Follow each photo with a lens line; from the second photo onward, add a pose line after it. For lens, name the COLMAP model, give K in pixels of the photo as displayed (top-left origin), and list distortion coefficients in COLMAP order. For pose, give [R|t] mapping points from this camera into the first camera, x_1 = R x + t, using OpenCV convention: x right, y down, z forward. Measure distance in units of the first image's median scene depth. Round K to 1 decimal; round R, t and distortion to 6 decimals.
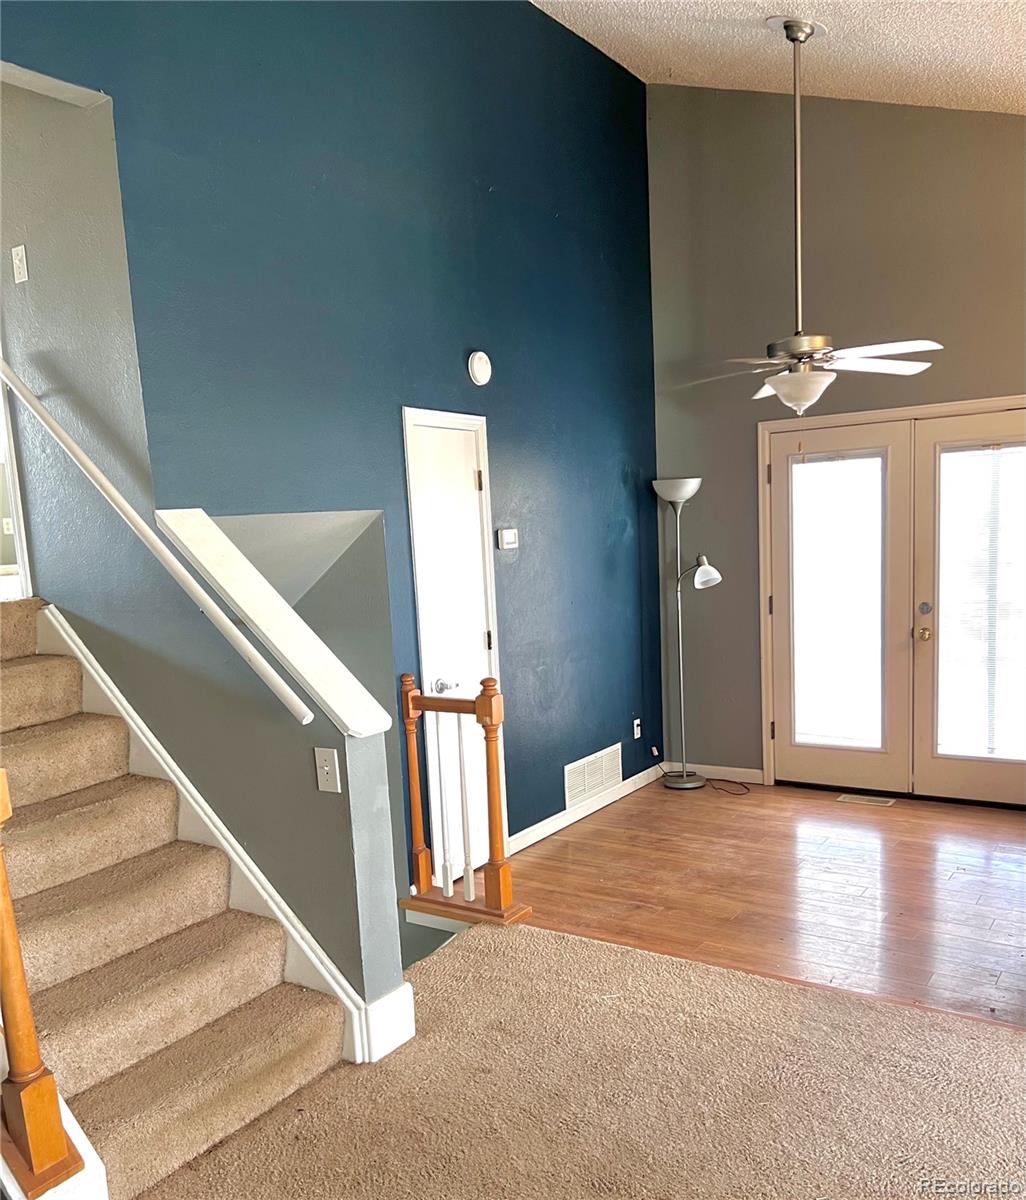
lens RADIAL K [[1035.8, 0, 511.1], [0, 1035.8, 670.5], [0, 0, 1]] dist [0.074620, -0.159971]
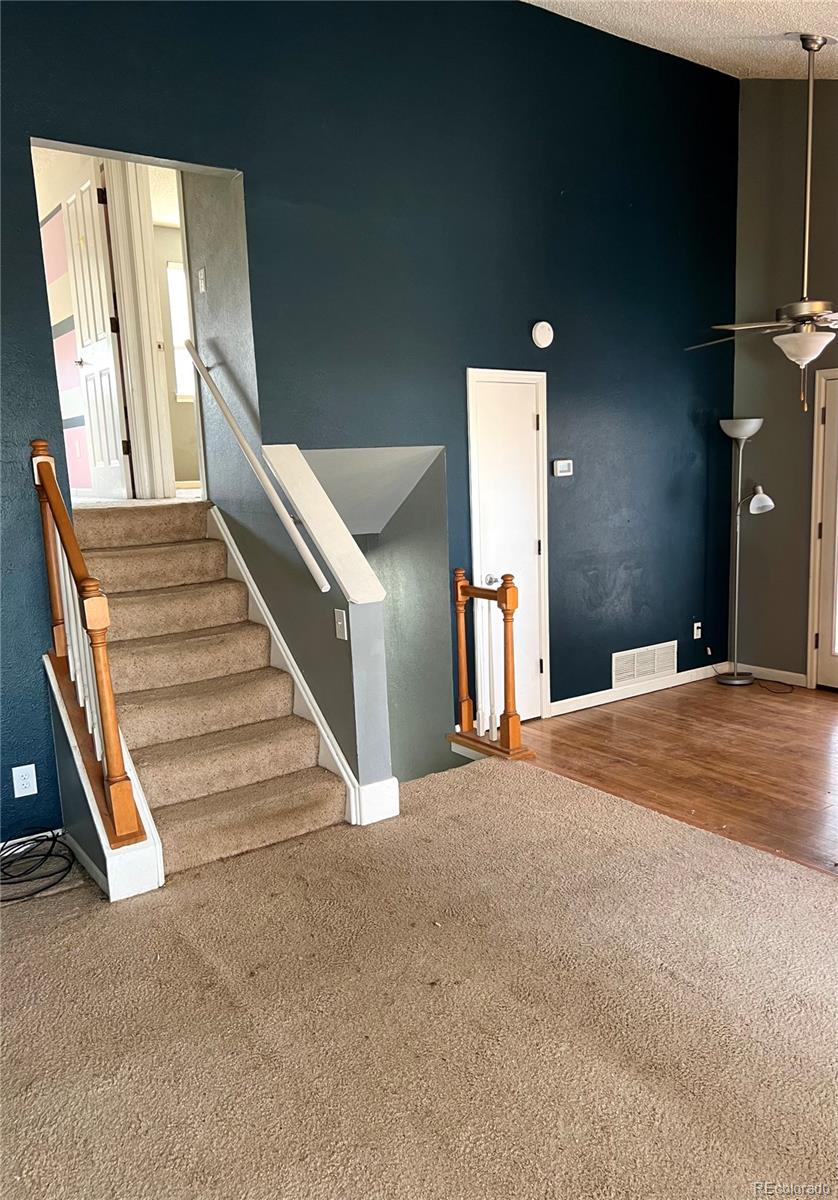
lens RADIAL K [[901.5, 0, 419.0], [0, 901.5, 600.0], [0, 0, 1]] dist [0.080090, -0.136800]
pose [[0.942798, 0.072097, -0.325475, 0.234027], [-0.063285, 0.997287, 0.037597, 0.003929], [0.327303, -0.014849, 0.944803, -0.121769]]
